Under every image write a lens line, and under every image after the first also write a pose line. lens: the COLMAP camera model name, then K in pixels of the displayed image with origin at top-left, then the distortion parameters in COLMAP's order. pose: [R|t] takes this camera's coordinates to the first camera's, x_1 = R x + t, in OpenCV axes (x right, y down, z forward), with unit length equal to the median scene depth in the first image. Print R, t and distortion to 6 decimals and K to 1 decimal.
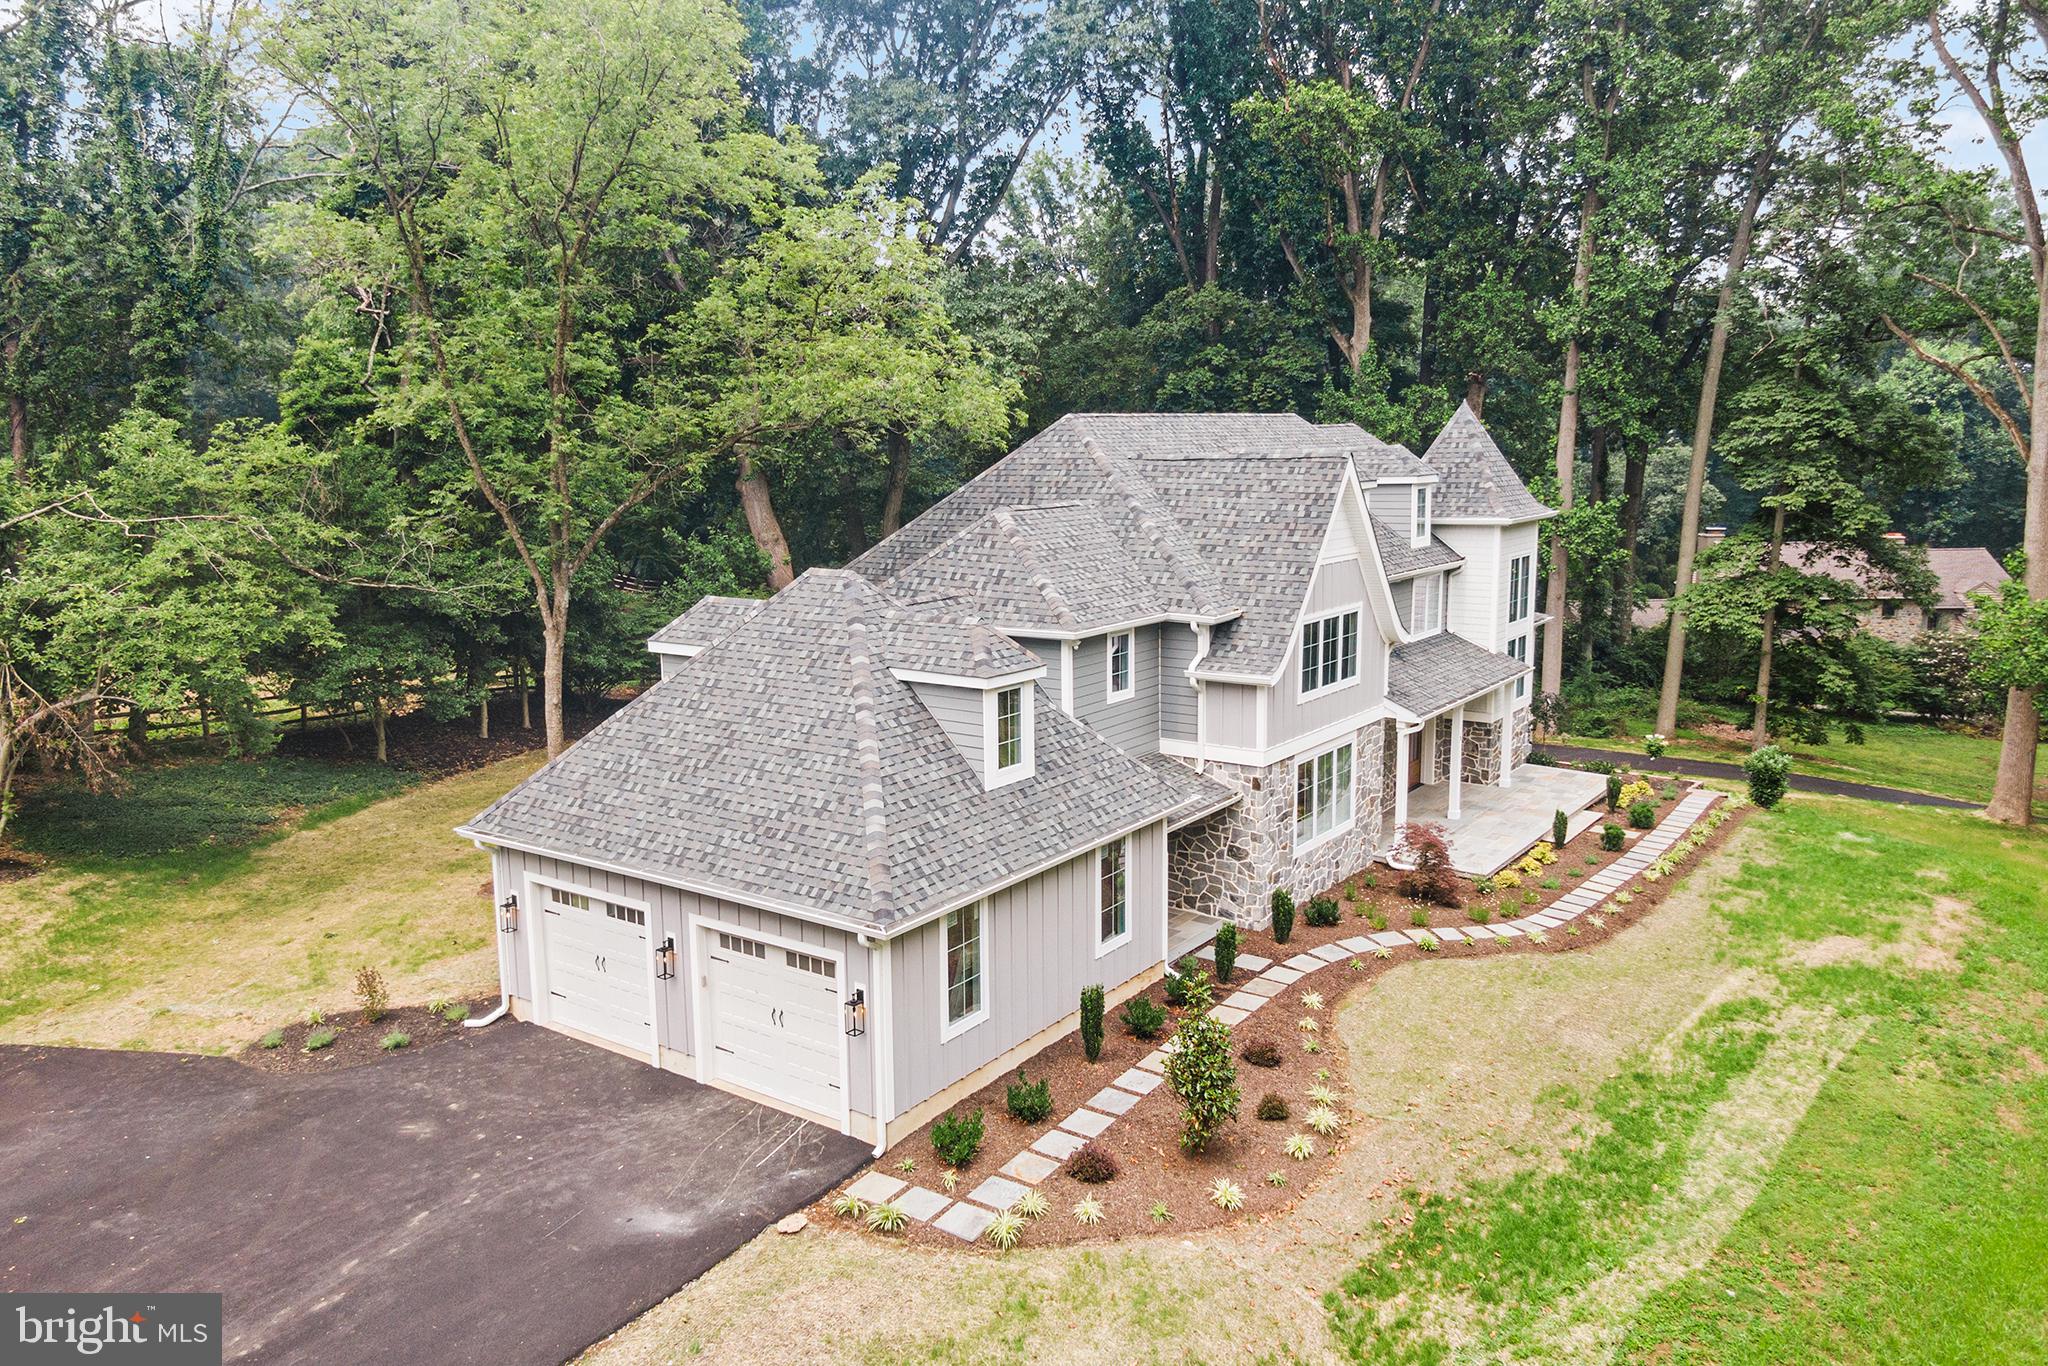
lens RADIAL K [[1457.2, 0, 1031.7], [0, 1457.2, 682.9], [0, 0, 1]] dist [0.047798, -0.079427]
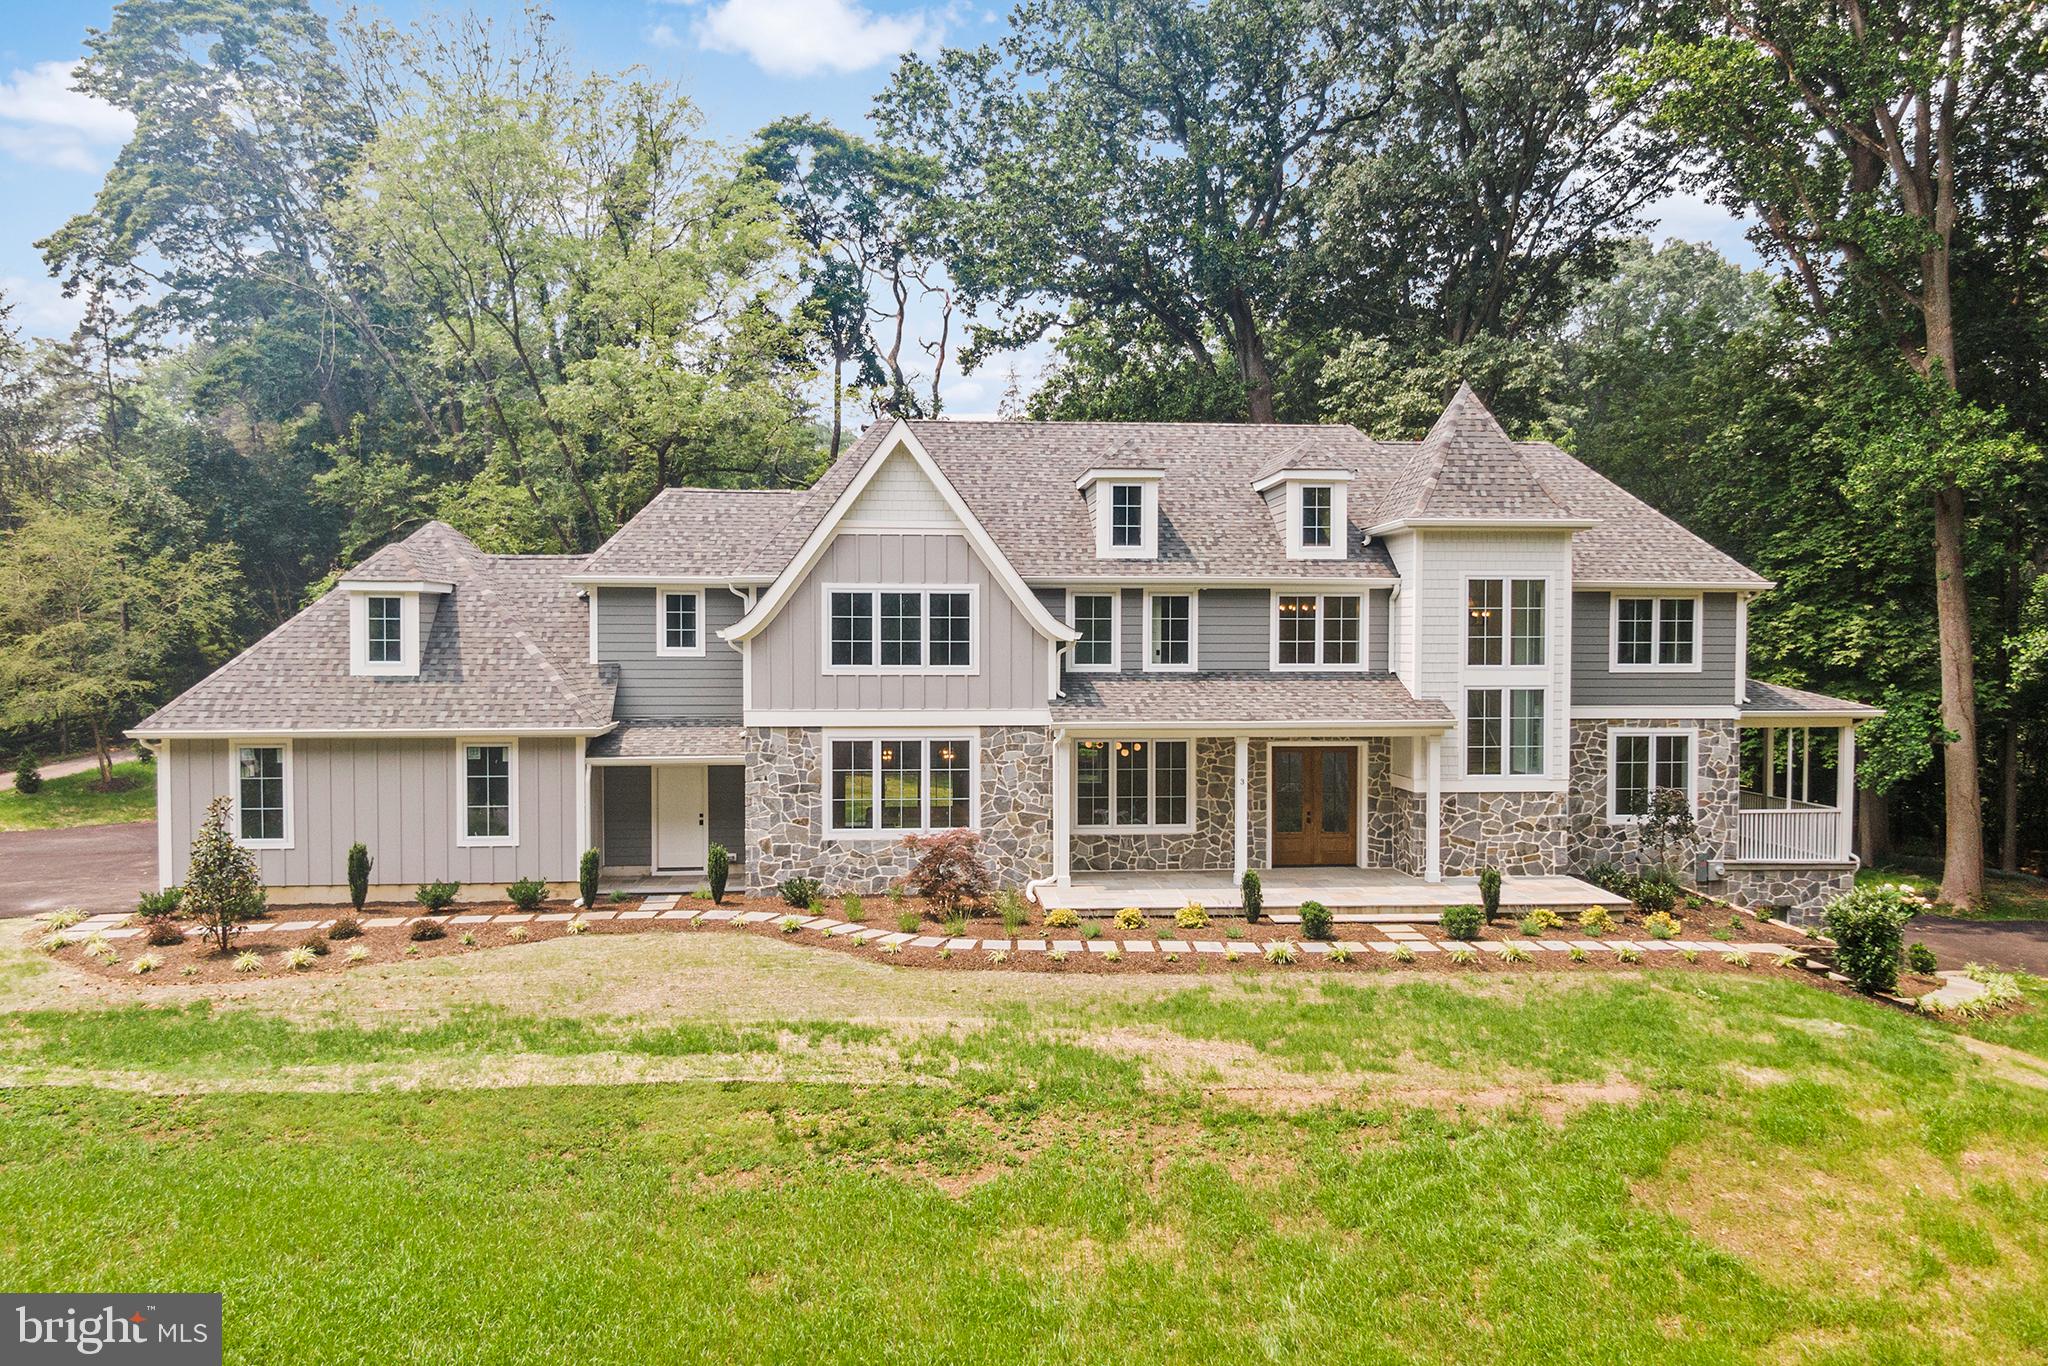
lens RADIAL K [[1461.6, 0, 1031.7], [0, 1461.6, 684.9], [0, 0, 1]] dist [0.052094, -0.081078]
pose [[0.658522, 0.038376, -0.751583, 1.026611], [-0.136846, 0.988155, -0.069446, 0.071463], [0.740015, 0.148583, 0.655973, 0.479507]]
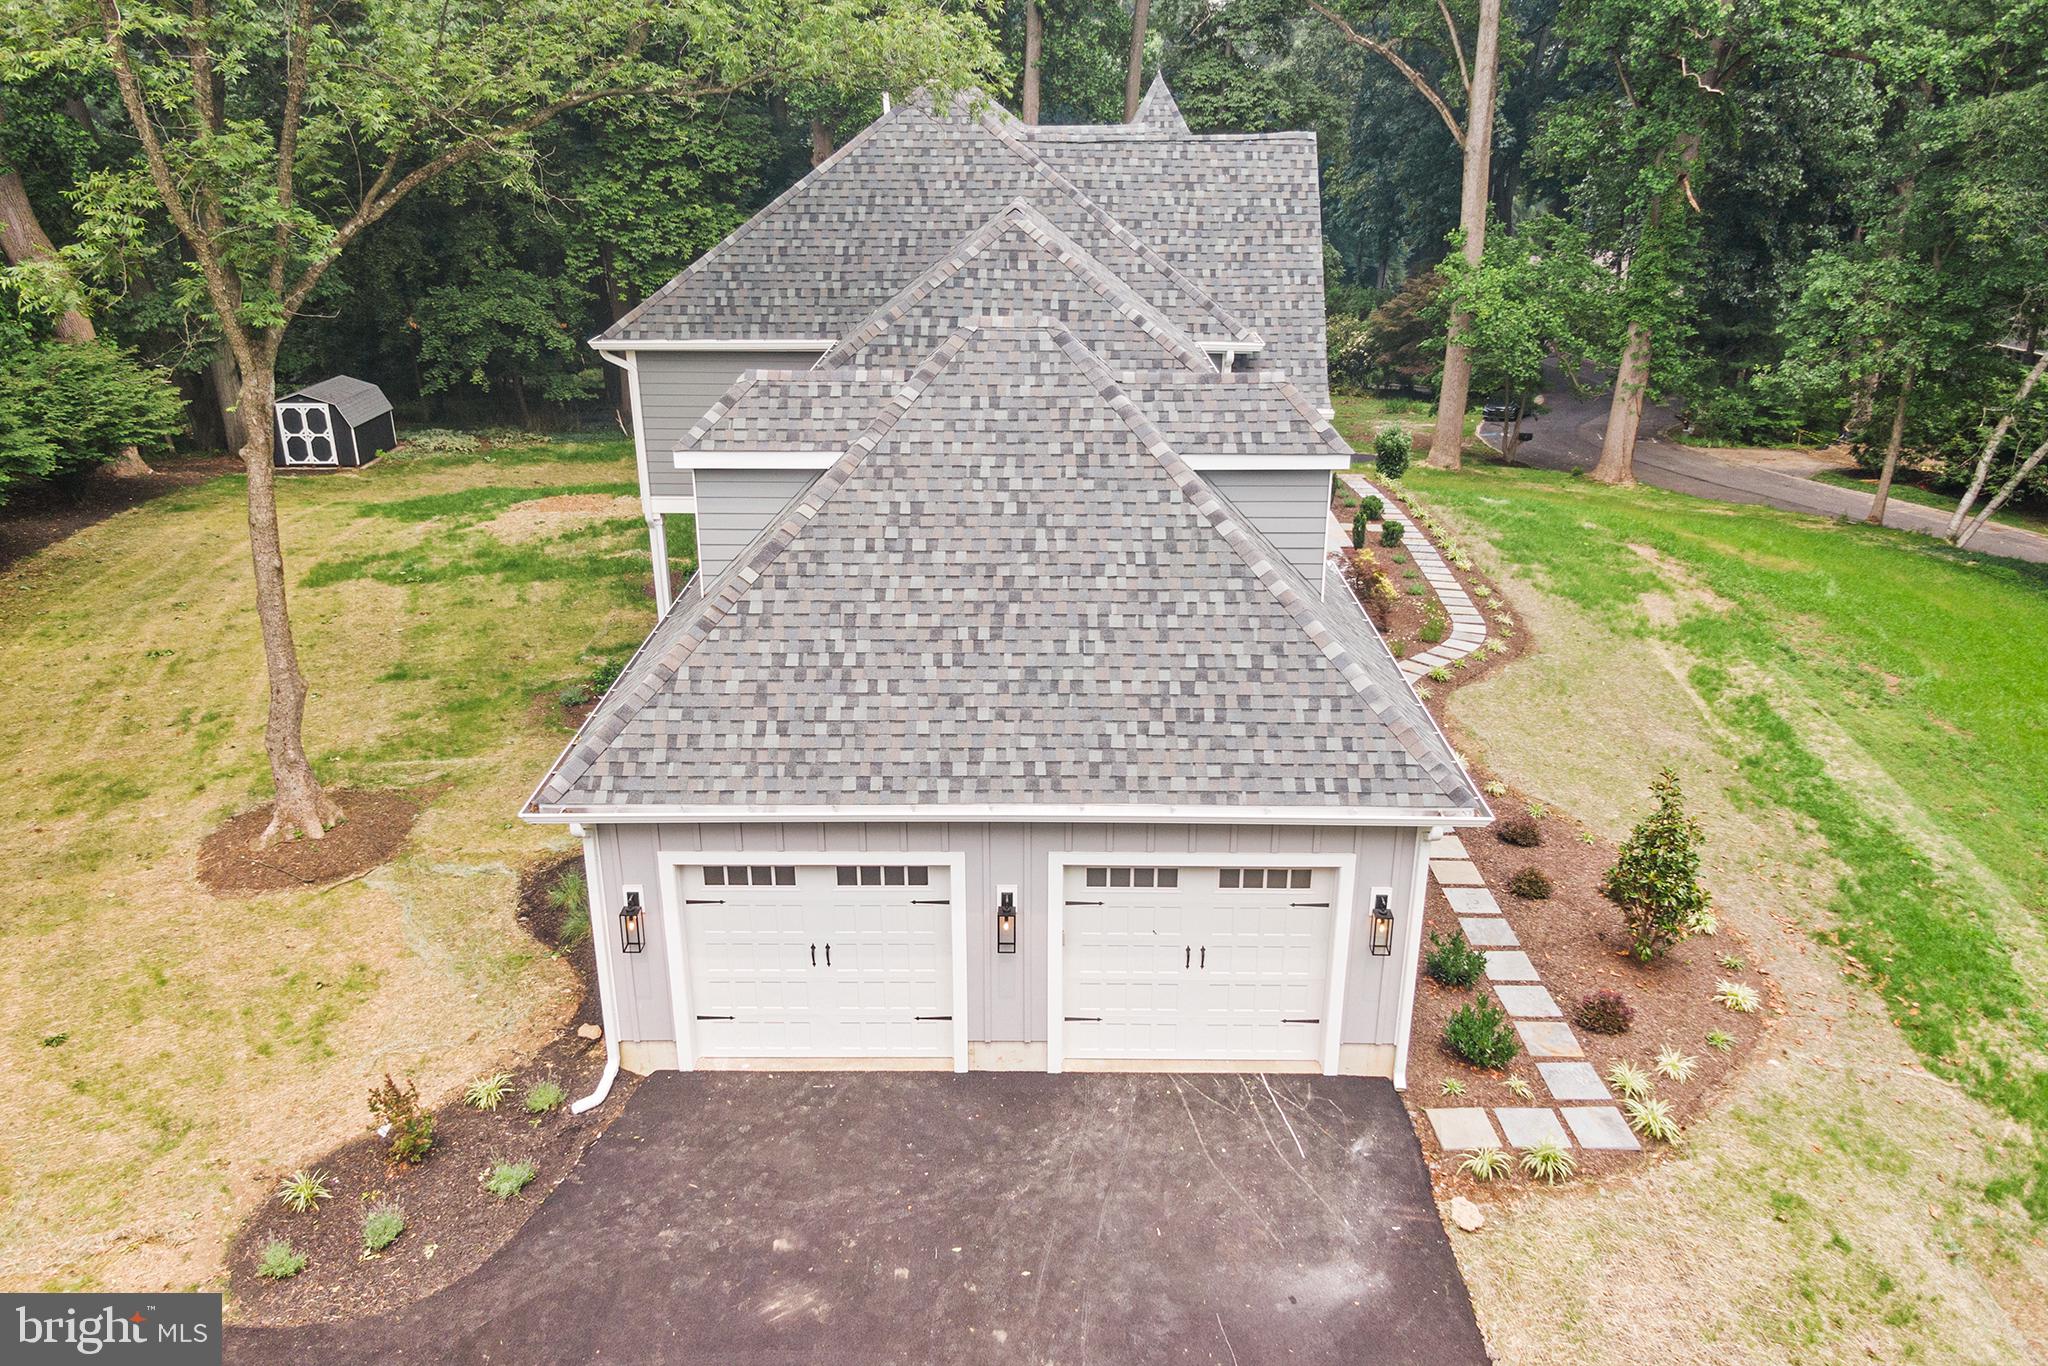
lens RADIAL K [[1461.6, 0, 1031.7], [0, 1461.6, 684.9], [0, 0, 1]] dist [0.052094, -0.081078]
pose [[0.820050, -0.199444, 0.536414, -0.457647], [0.085944, 0.969597, 0.229117, -0.057763], [-0.565801, -0.141786, 0.812260, 0.359911]]
